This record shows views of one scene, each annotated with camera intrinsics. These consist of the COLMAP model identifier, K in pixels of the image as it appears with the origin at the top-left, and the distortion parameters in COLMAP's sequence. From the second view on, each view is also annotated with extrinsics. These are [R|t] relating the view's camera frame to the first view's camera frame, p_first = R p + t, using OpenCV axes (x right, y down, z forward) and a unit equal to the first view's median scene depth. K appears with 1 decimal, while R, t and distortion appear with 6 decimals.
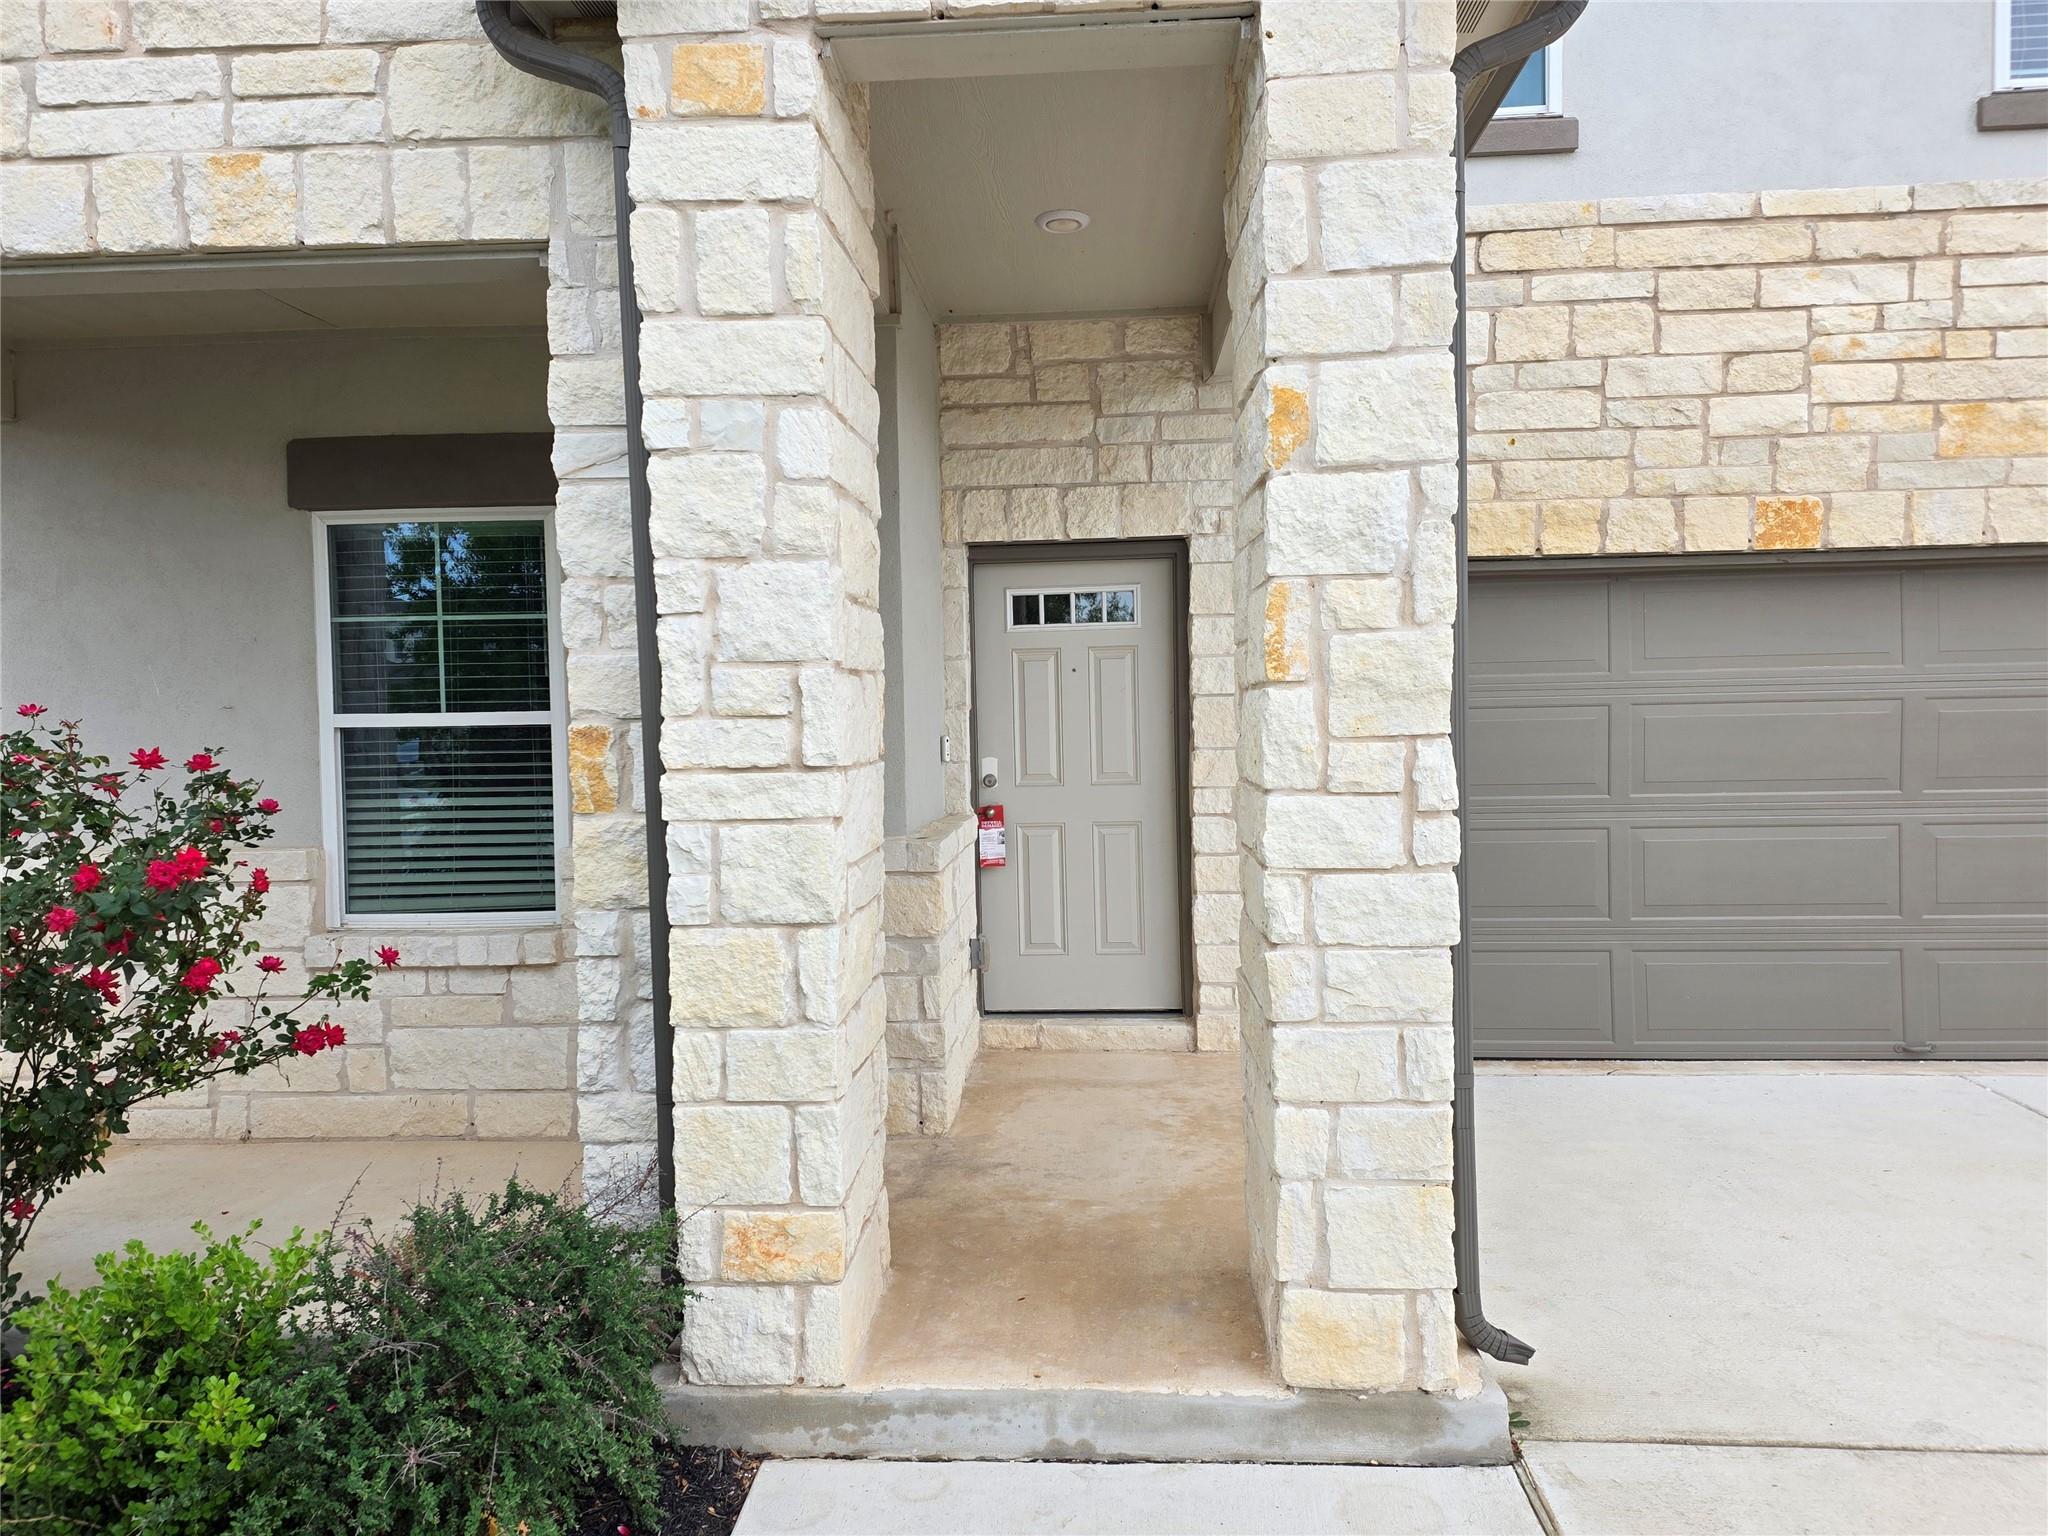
lens RADIAL K [[1460.1, 0, 1015.6], [0, 1460.1, 781.9], [0, 0, 1]] dist [0.027815, -0.016934]
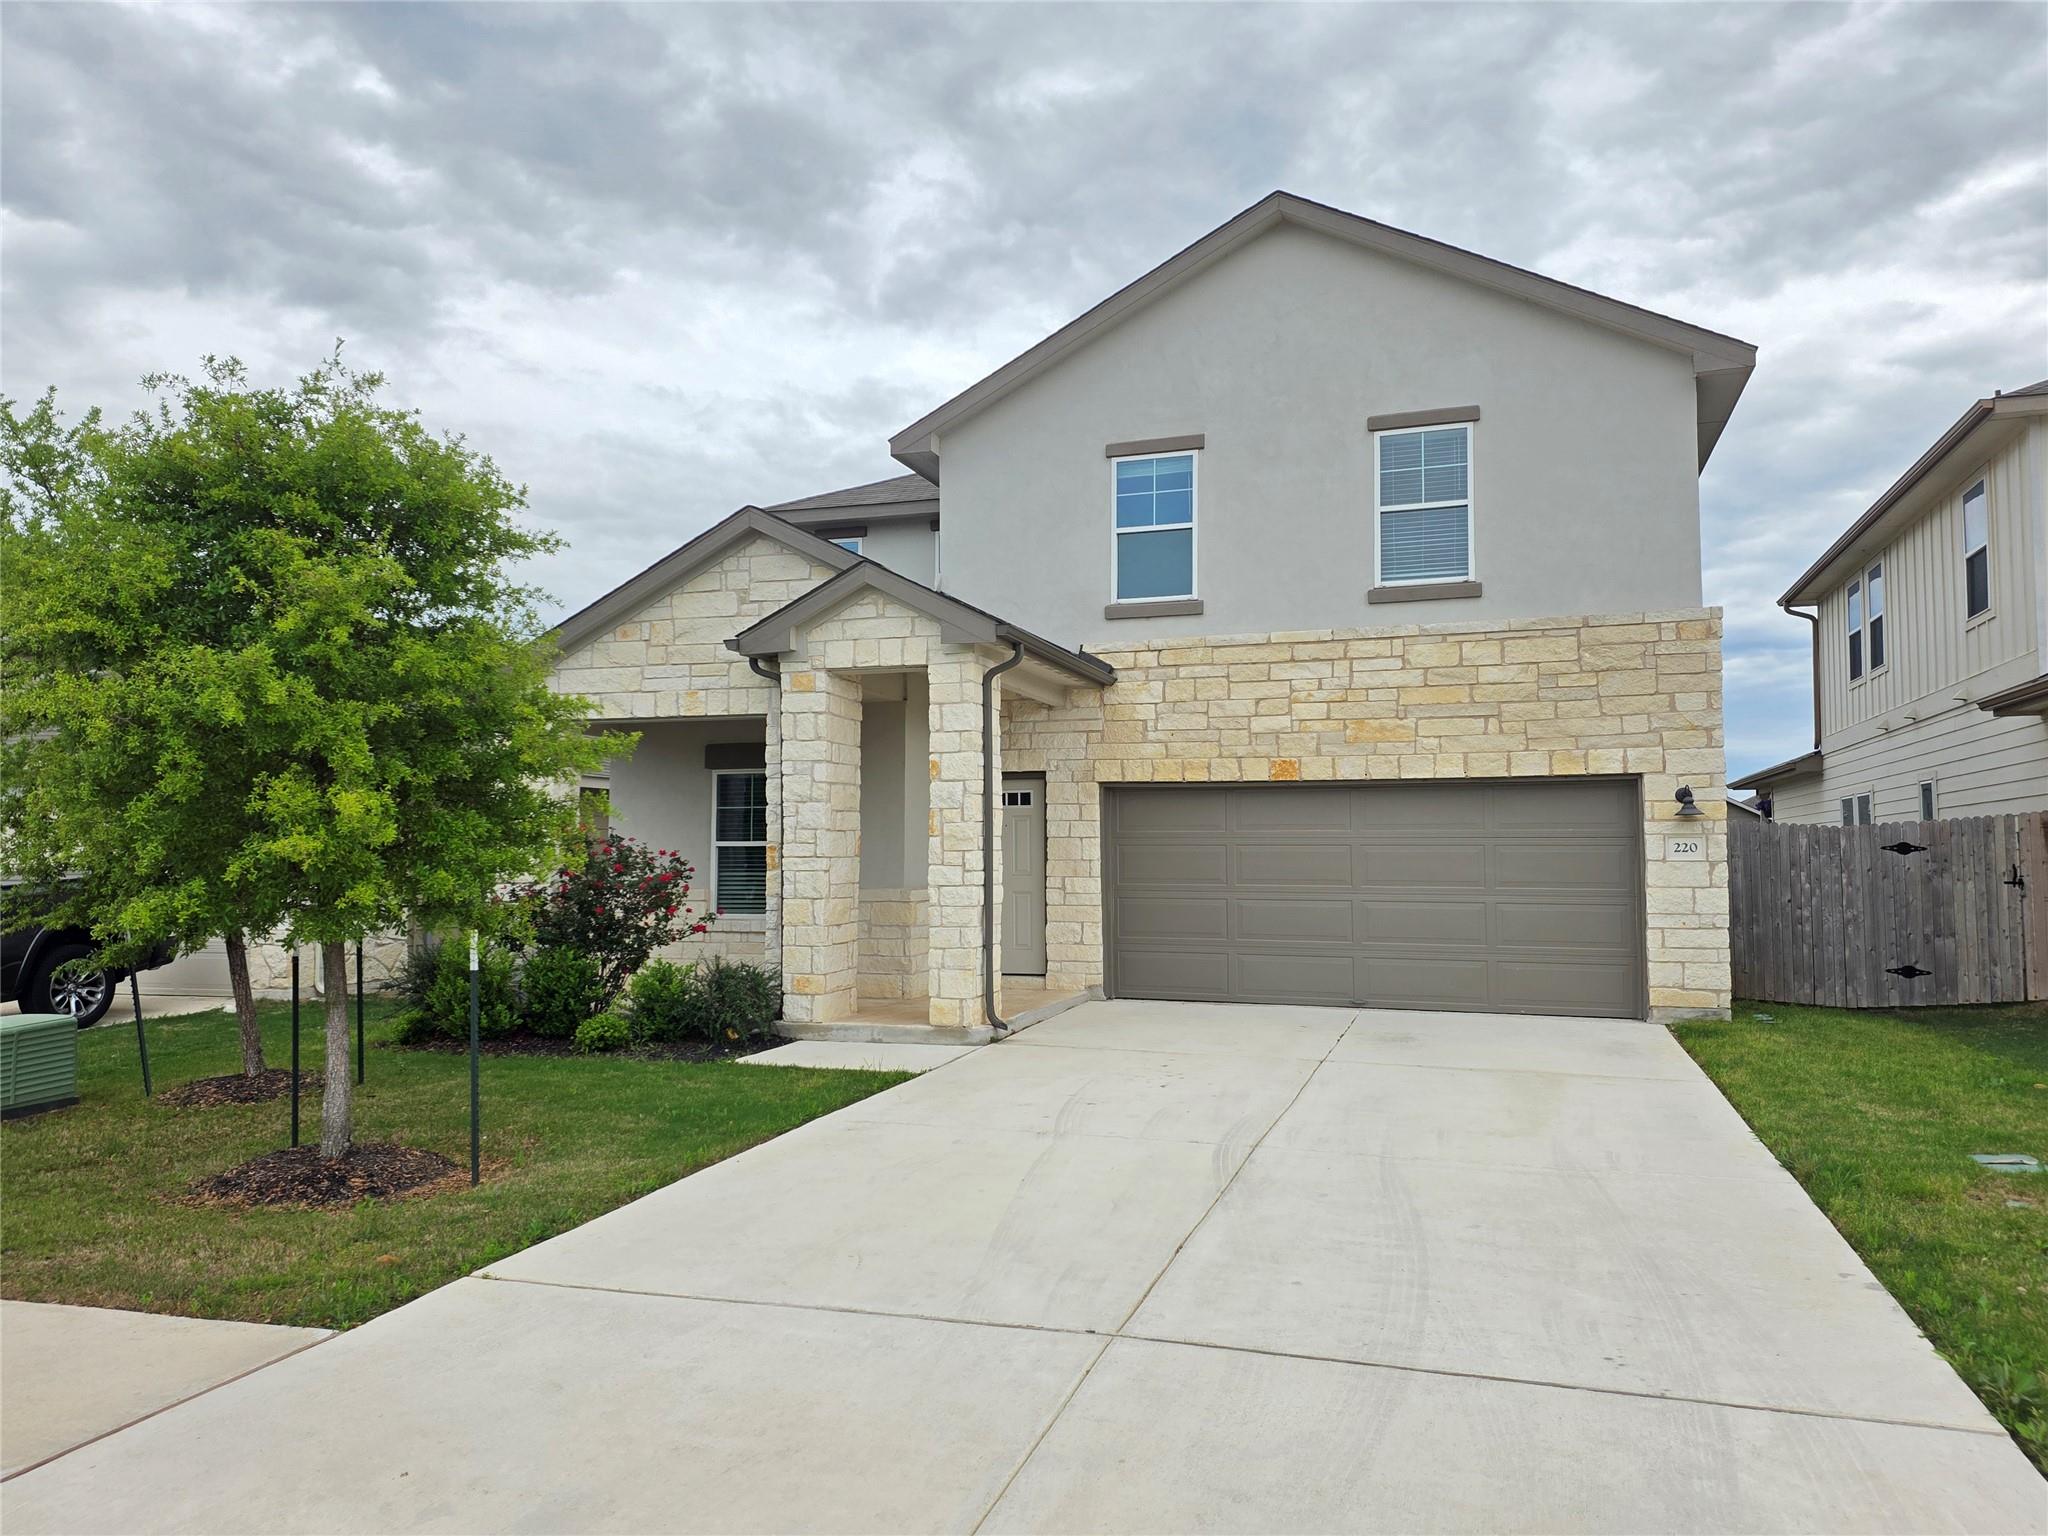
lens RADIAL K [[1460.1, 0, 1032.9], [0, 1460.1, 764.9], [0, 0, 1]] dist [0.027815, -0.016934]
pose [[0.967516, 0.001122, -0.252806, 1.048853], [-0.027207, 0.994644, -0.099711, 0.089531], [0.251340, 0.103350, 0.962365, -1.964544]]
